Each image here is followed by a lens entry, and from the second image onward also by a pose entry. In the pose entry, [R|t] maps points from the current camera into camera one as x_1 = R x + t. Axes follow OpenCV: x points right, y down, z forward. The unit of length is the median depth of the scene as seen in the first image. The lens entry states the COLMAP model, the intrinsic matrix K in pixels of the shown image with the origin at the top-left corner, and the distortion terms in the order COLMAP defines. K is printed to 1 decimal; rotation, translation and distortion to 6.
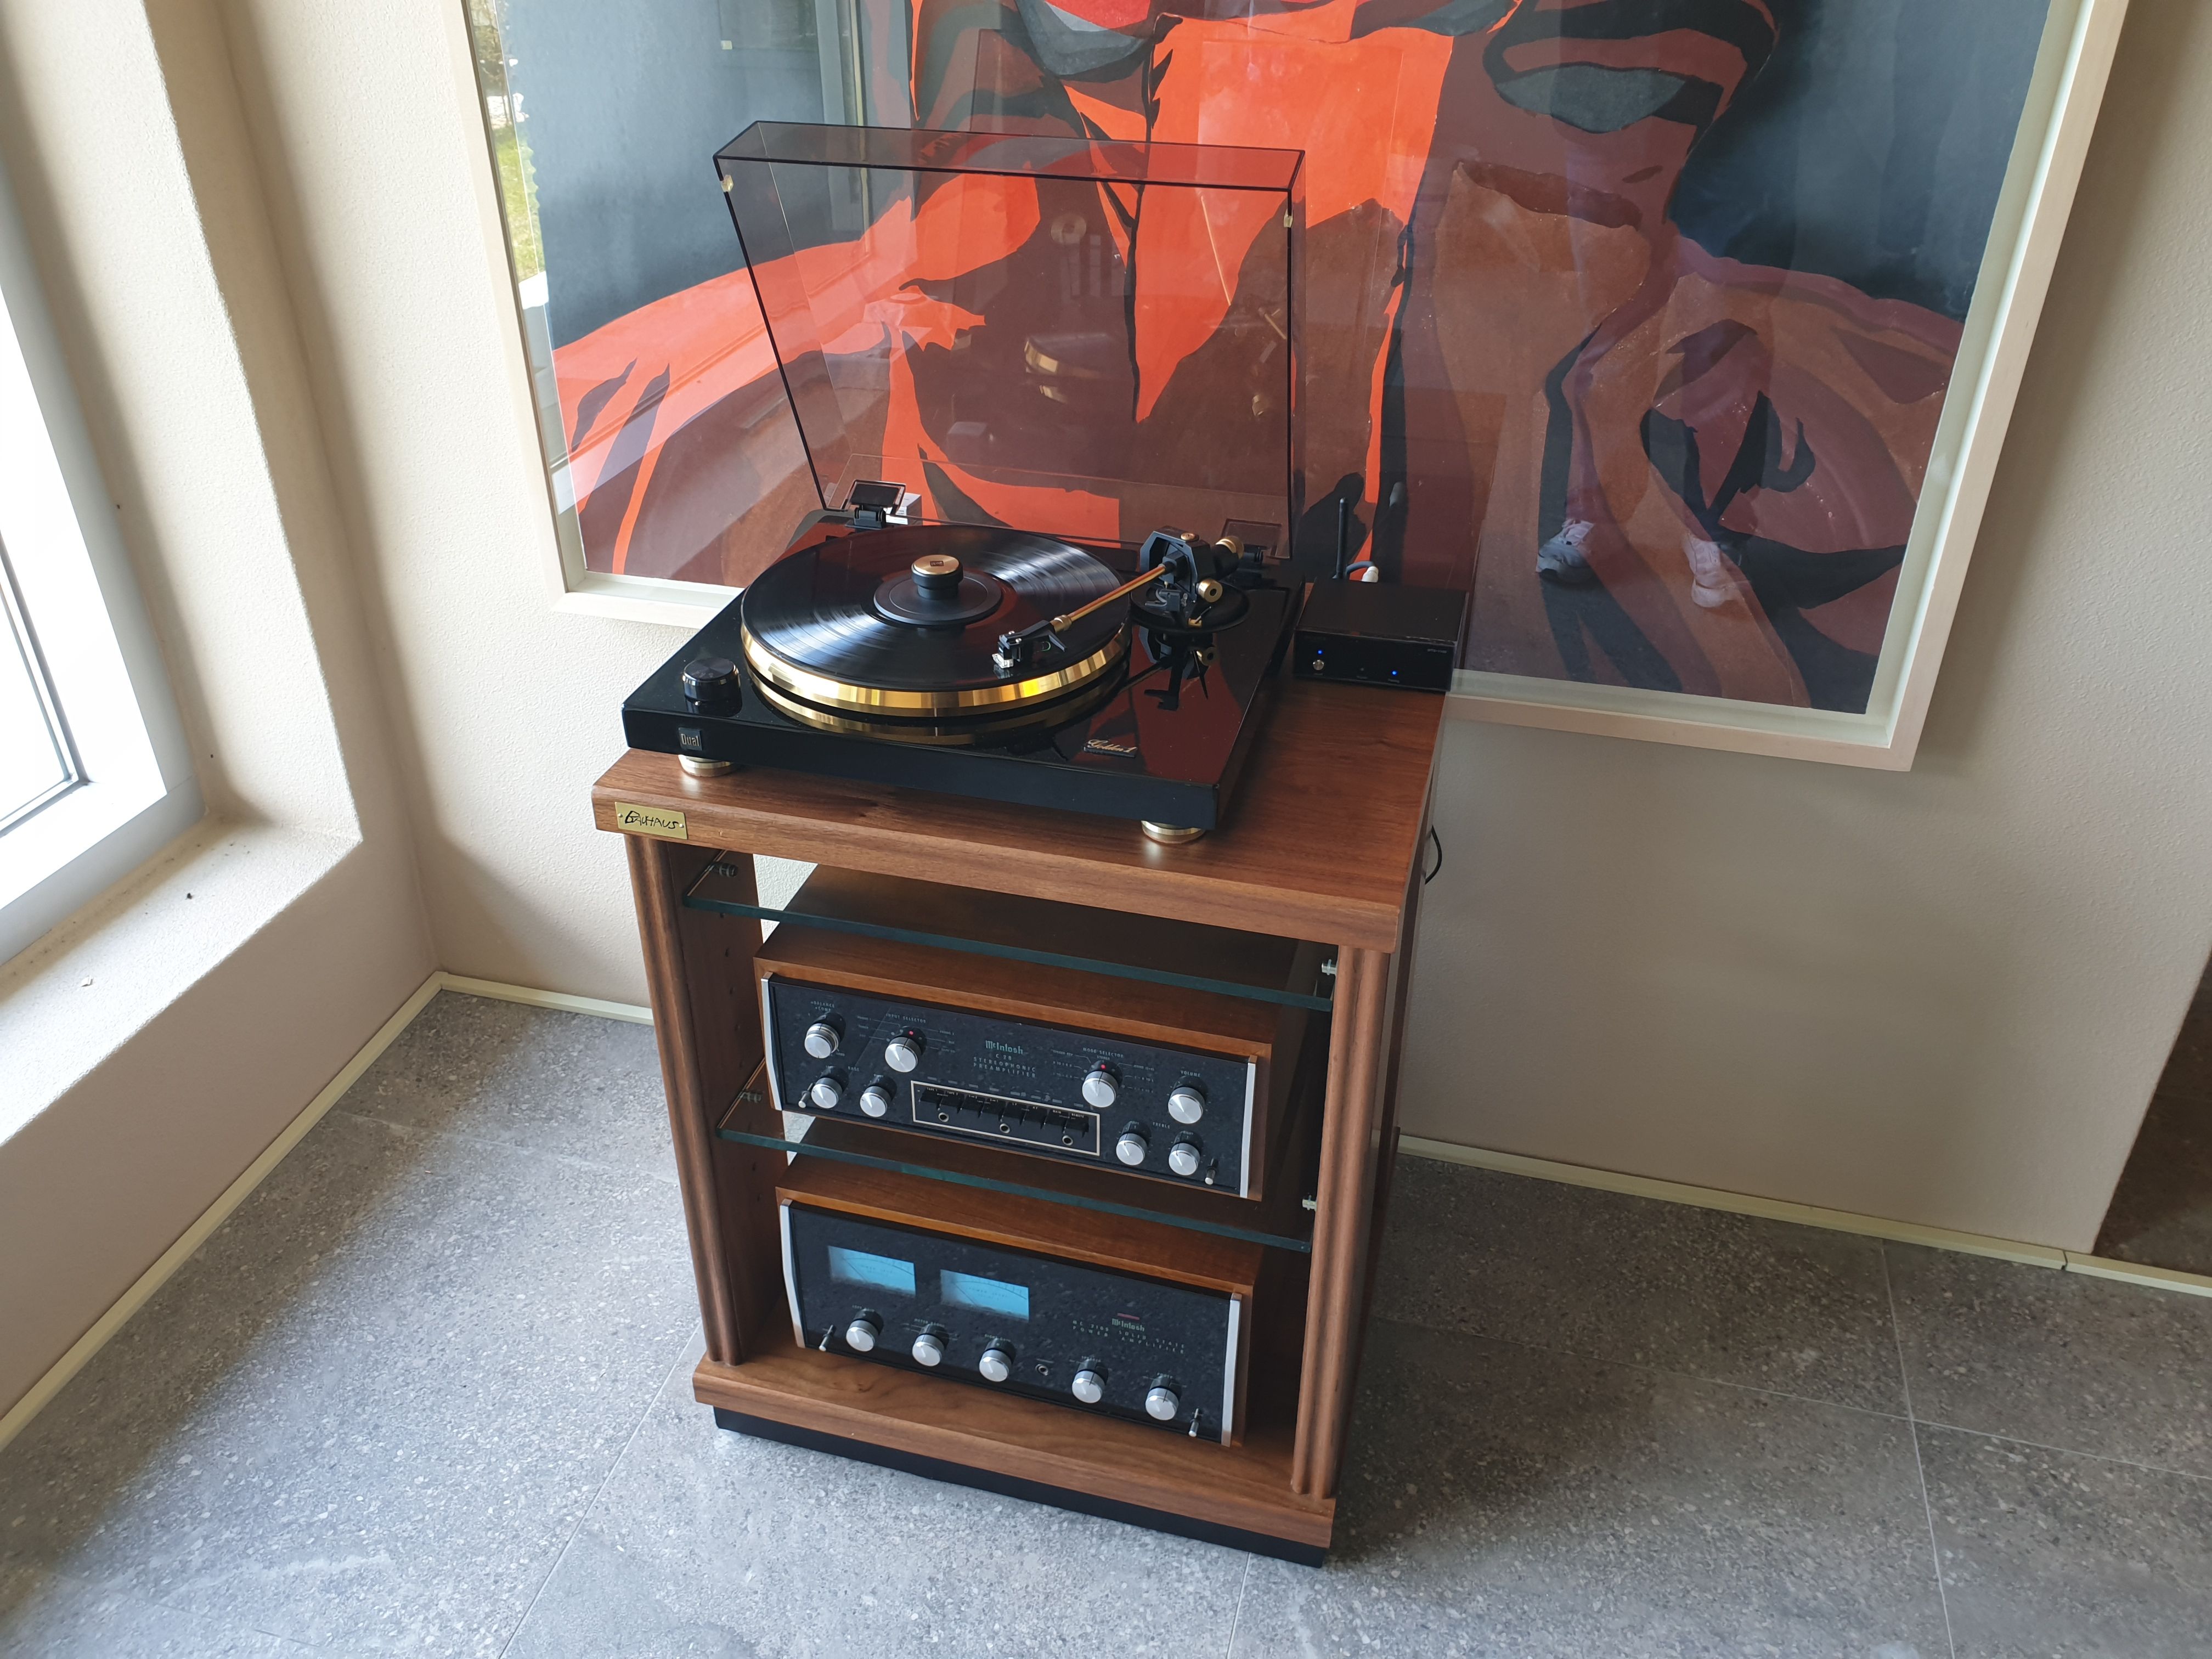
lens RADIAL K [[1706.7, 0, 1109.4], [0, 1706.7, 799.3], [0, 0, 1]] dist [0.050697, -0.066007]
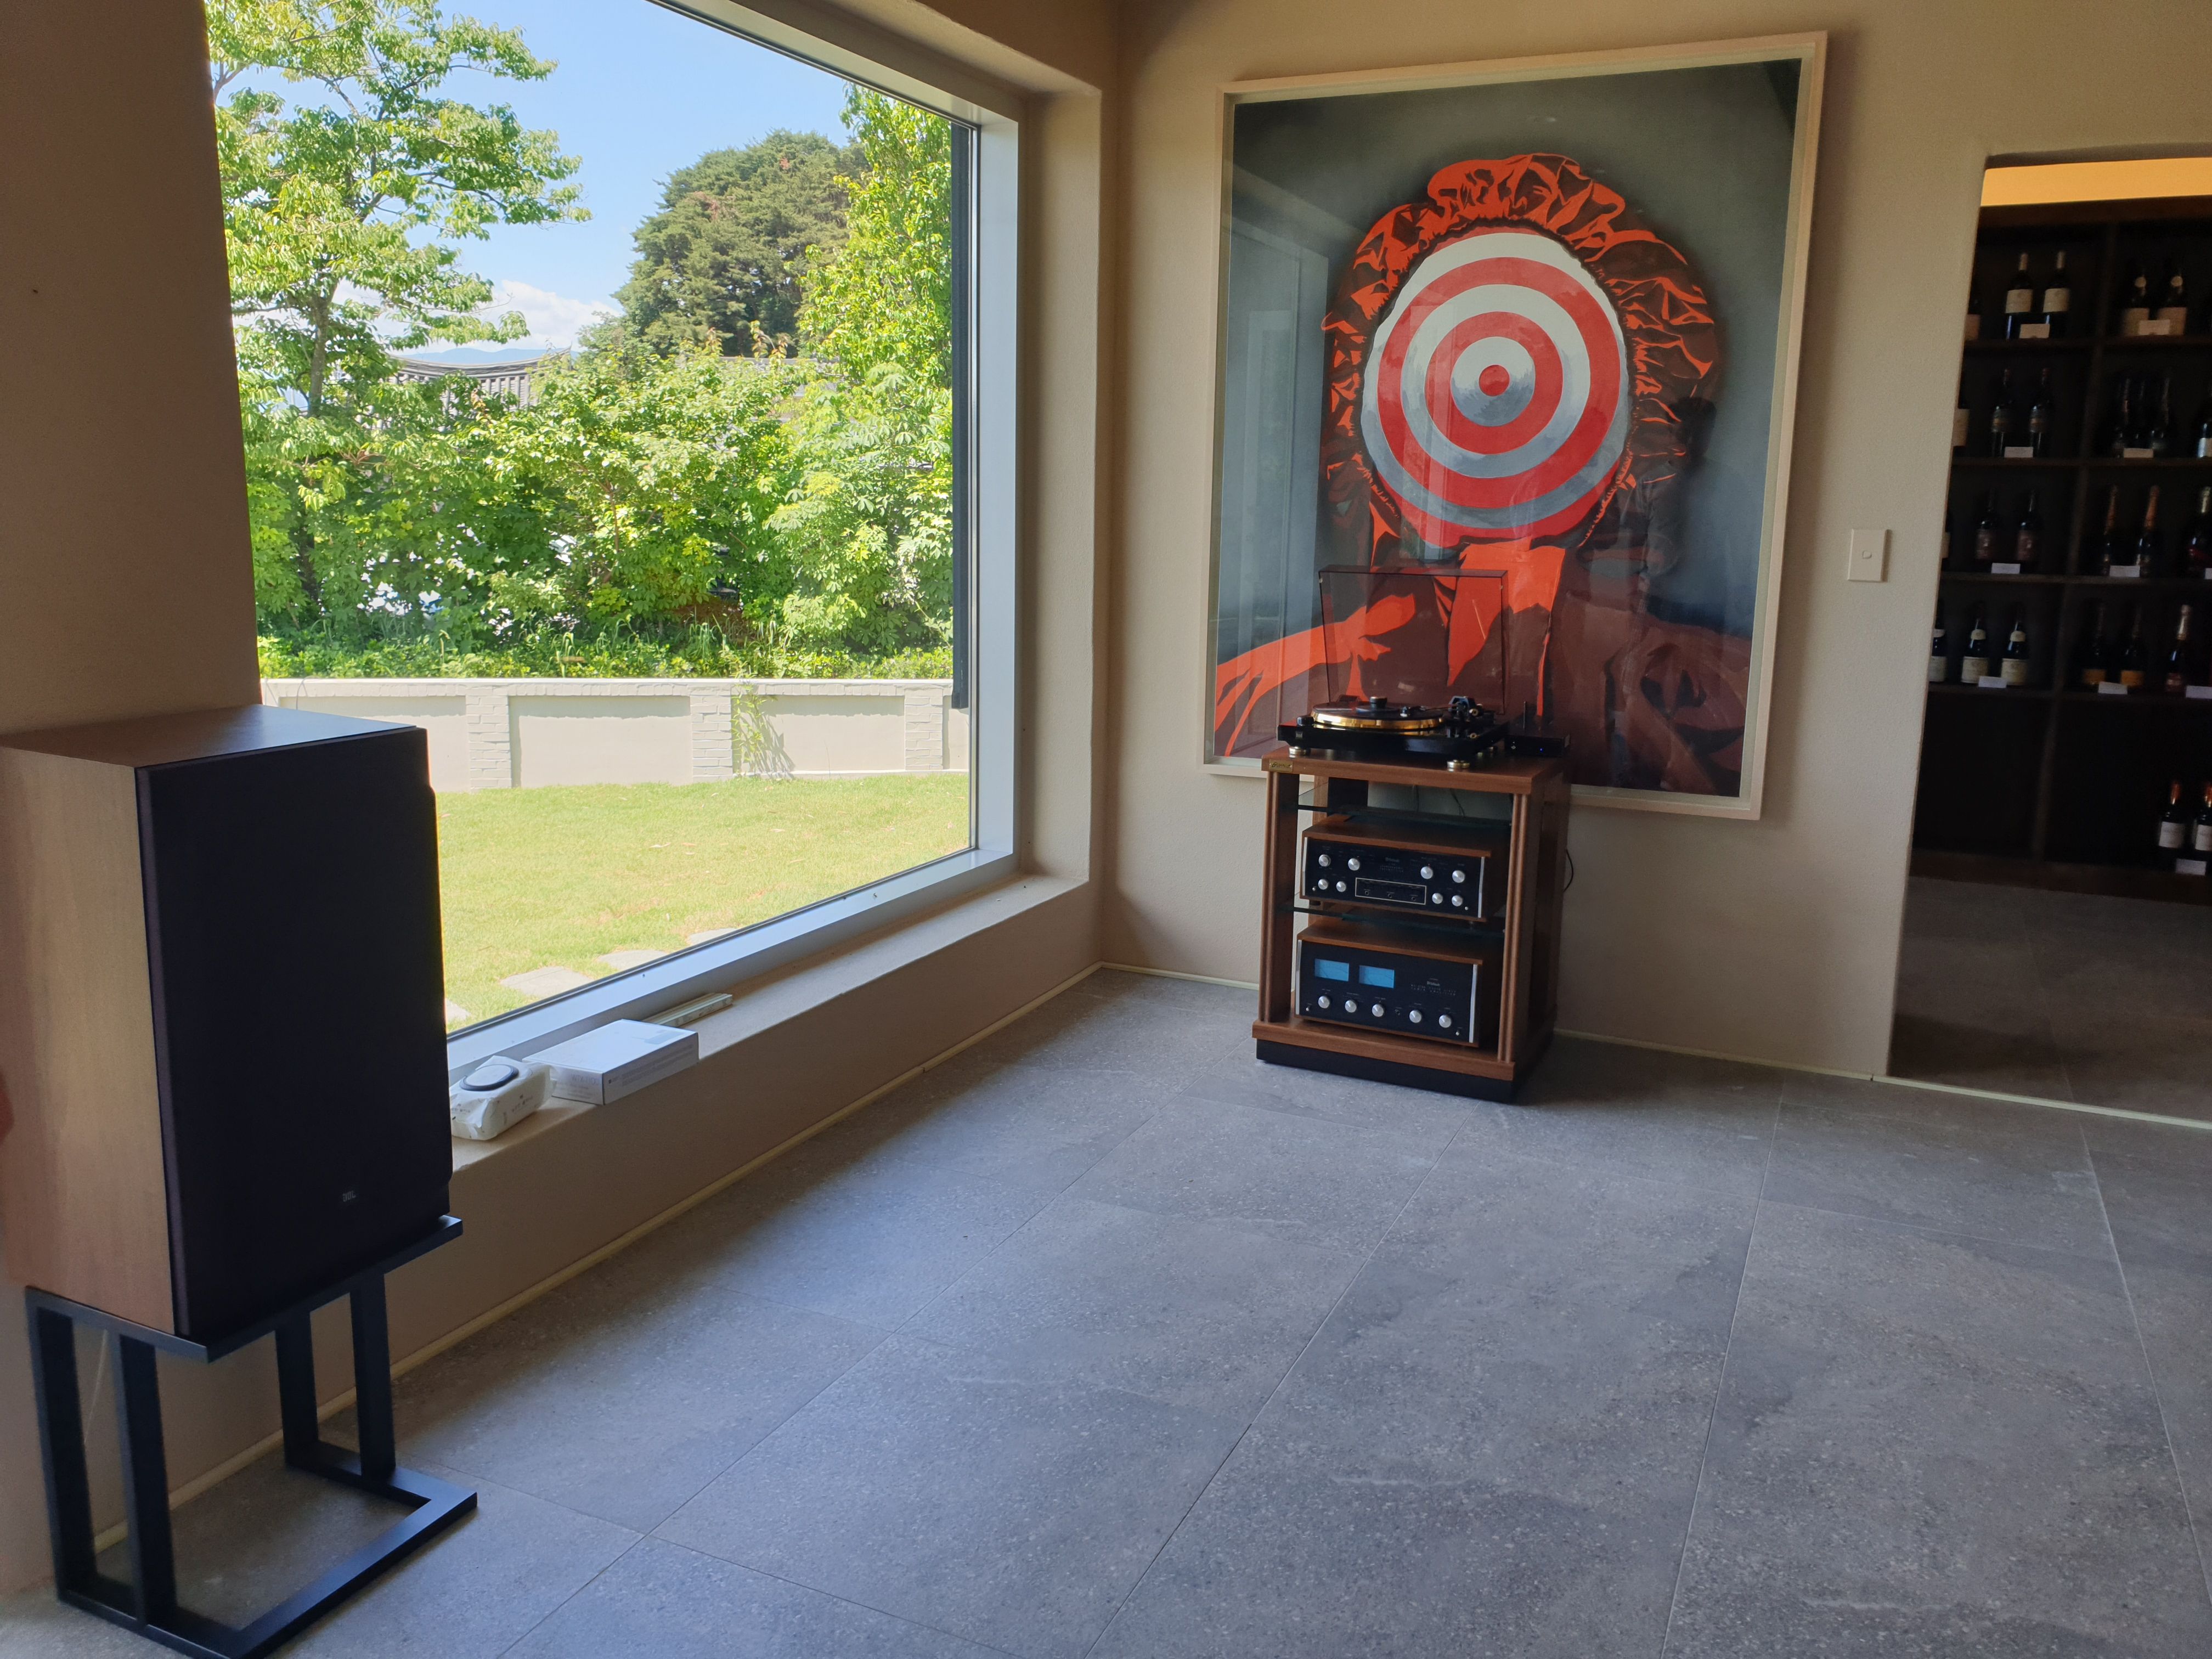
lens RADIAL K [[1706.7, 0, 1108.2], [0, 1706.7, 806.6], [0, 0, 1]] dist [0.050697, -0.066007]
pose [[0.983876, 0.046565, -0.172682, -0.037154], [-0.104725, 0.932677, -0.345177, 0.968474], [0.144983, 0.357695, 0.922515, -1.514176]]
